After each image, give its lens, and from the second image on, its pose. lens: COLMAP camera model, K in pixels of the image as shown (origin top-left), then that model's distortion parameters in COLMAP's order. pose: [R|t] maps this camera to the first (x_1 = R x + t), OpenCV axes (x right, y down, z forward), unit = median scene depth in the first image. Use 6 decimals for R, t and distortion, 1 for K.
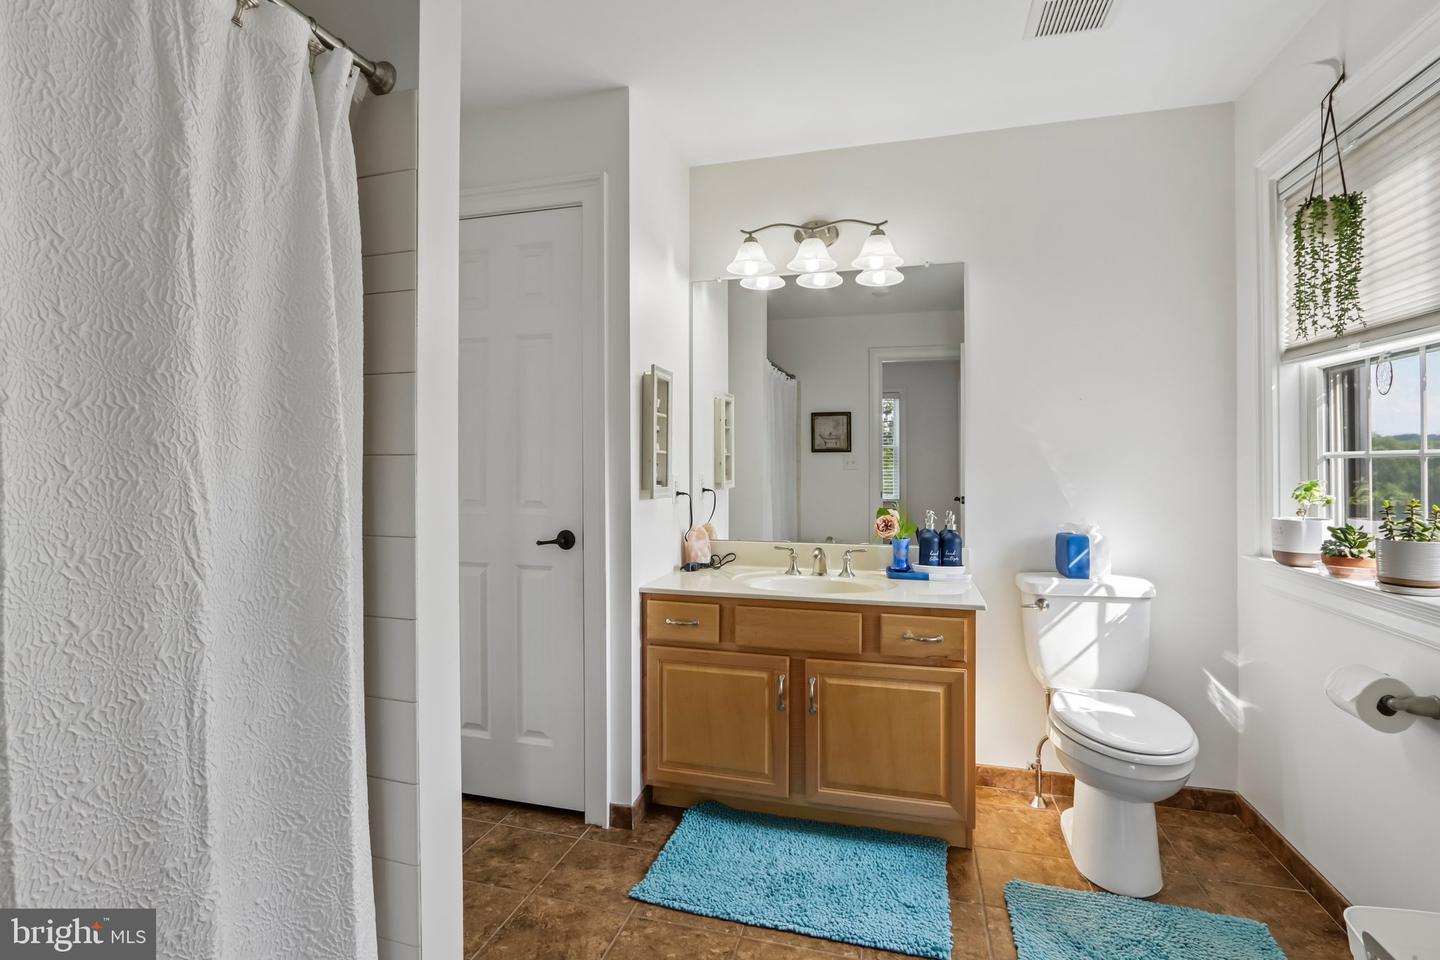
lens RADIAL K [[677.2, 0, 717.8], [0, 677.2, 469.6], [0, 0, 1]] dist [-0.015473, 0.002255]
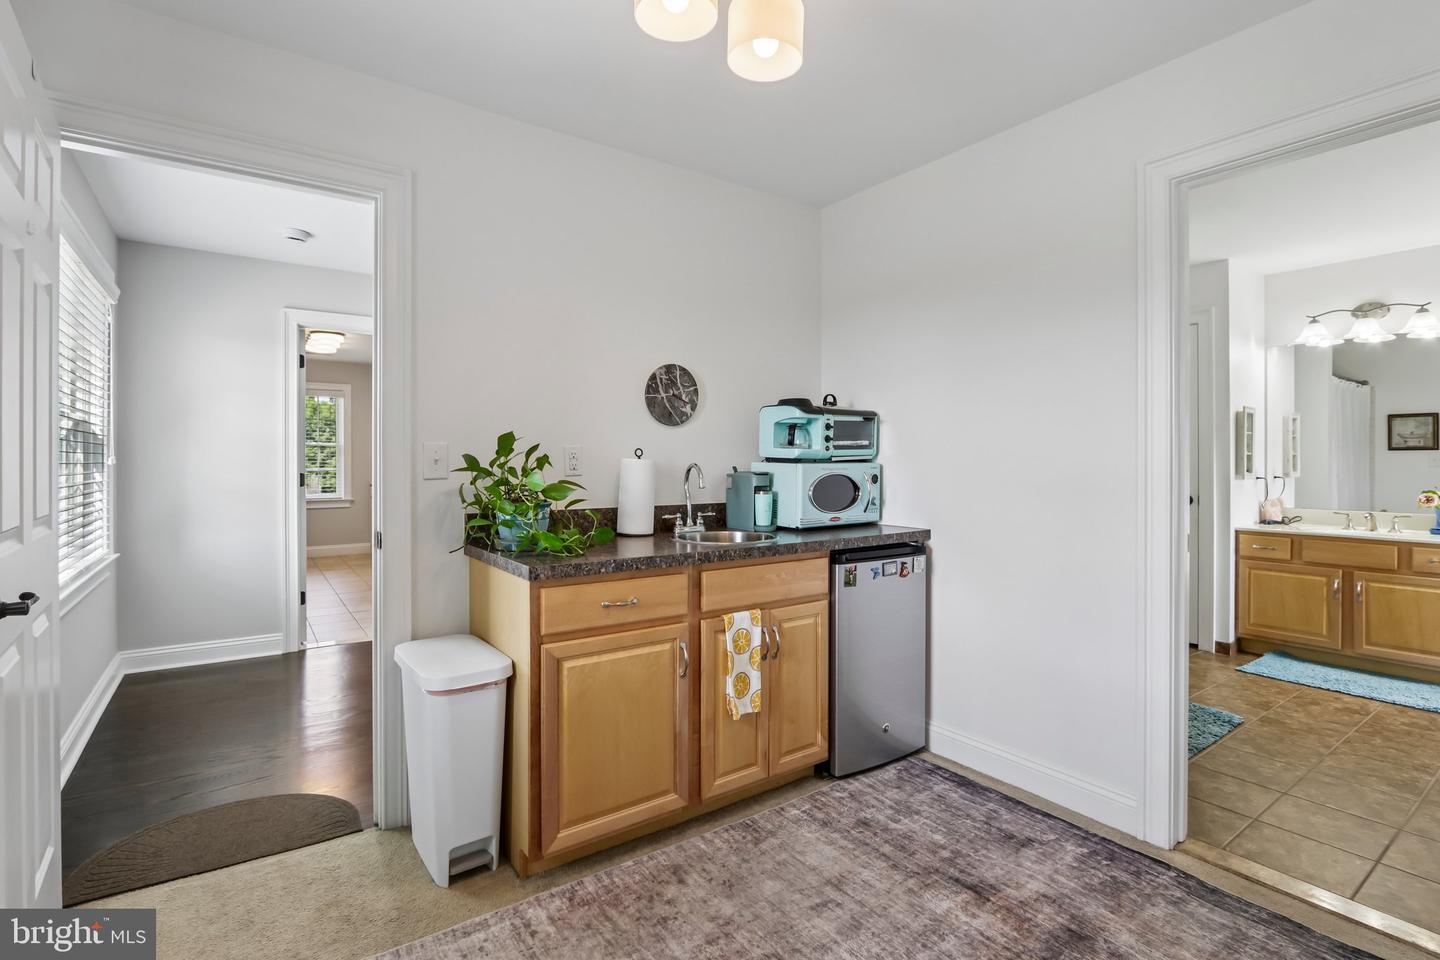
lens RADIAL K [[677.2, 0, 720.2], [0, 677.2, 458.7], [0, 0, 1]] dist [-0.015473, 0.002255]
pose [[0.777529, 0.002566, -0.628842, -0.053500], [-0.009214, 0.999931, -0.007313, 0.013557], [0.628780, 0.011480, 0.777498, -1.249431]]
